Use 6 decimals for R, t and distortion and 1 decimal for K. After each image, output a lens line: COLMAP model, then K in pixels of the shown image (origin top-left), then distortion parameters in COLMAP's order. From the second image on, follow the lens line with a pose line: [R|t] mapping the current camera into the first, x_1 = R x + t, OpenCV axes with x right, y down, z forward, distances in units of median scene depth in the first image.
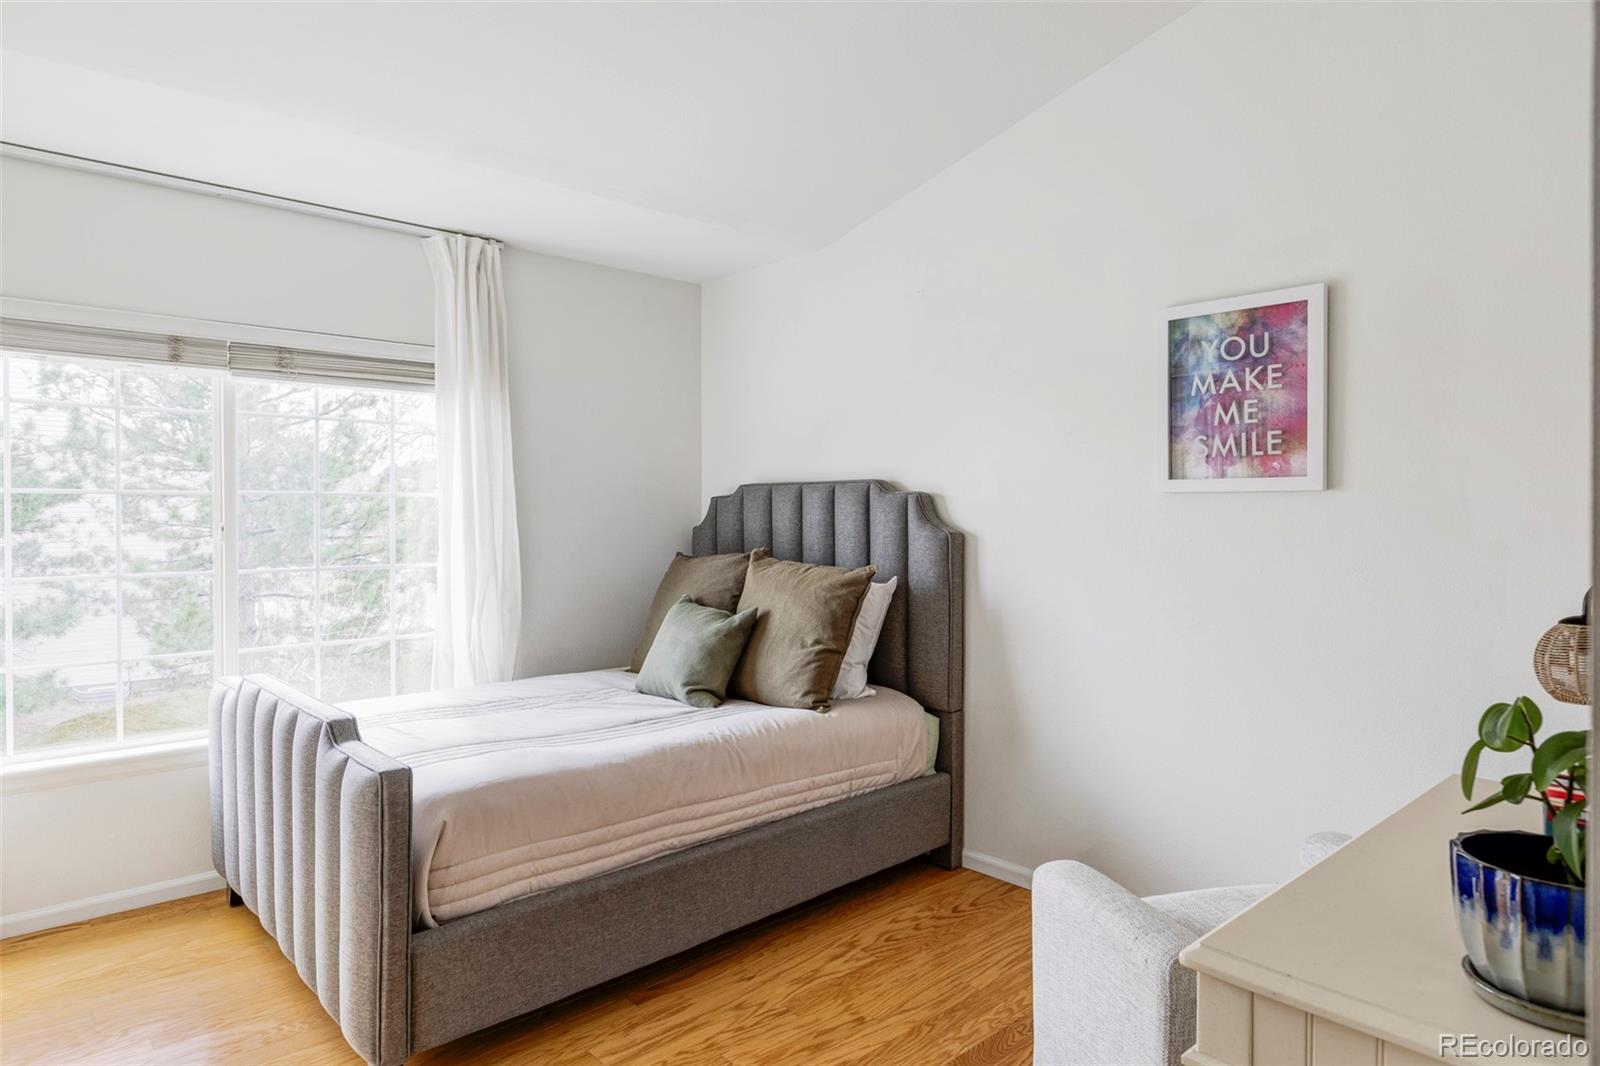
lens RADIAL K [[981.4, 0, 803.2], [0, 981.4, 515.9], [0, 0, 1]] dist [-0.002476, -0.003319]
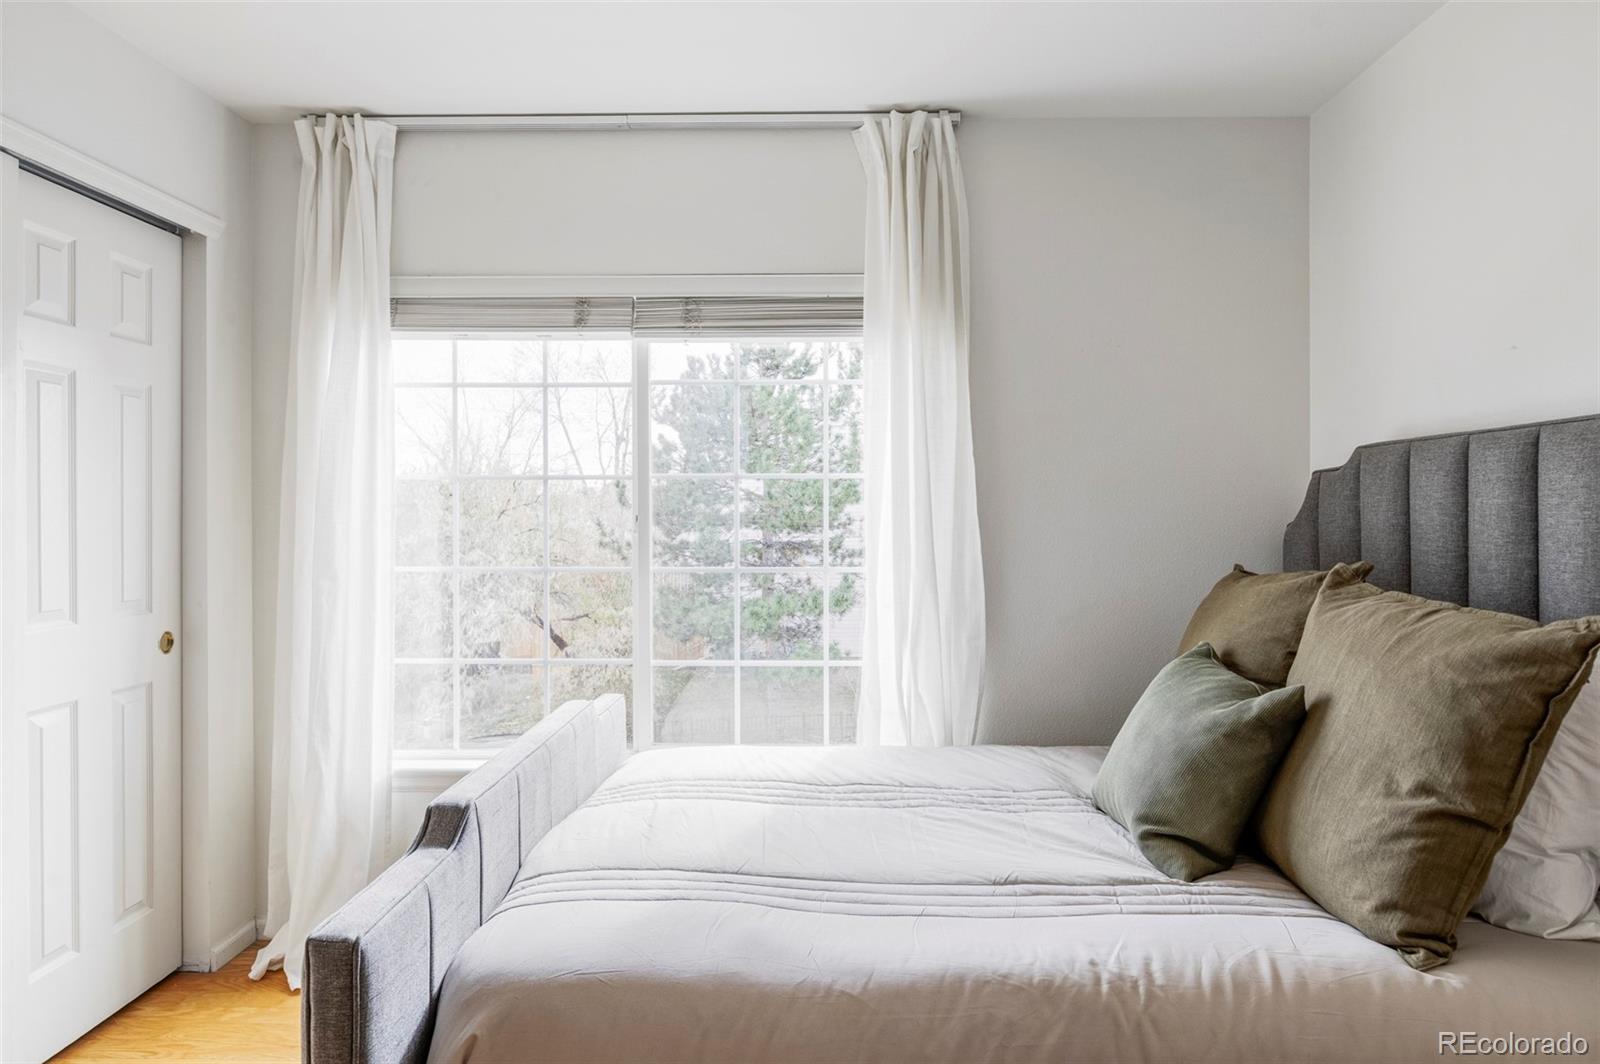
lens RADIAL K [[981.4, 0, 803.2], [0, 981.4, 514.9], [0, 0, 1]] dist [-0.002476, -0.003319]
pose [[0.735819, 0.001823, -0.677175, 0.098913], [-0.003906, 0.999991, -0.001553, 0.011084], [0.677167, 0.003788, 0.735820, 0.483074]]
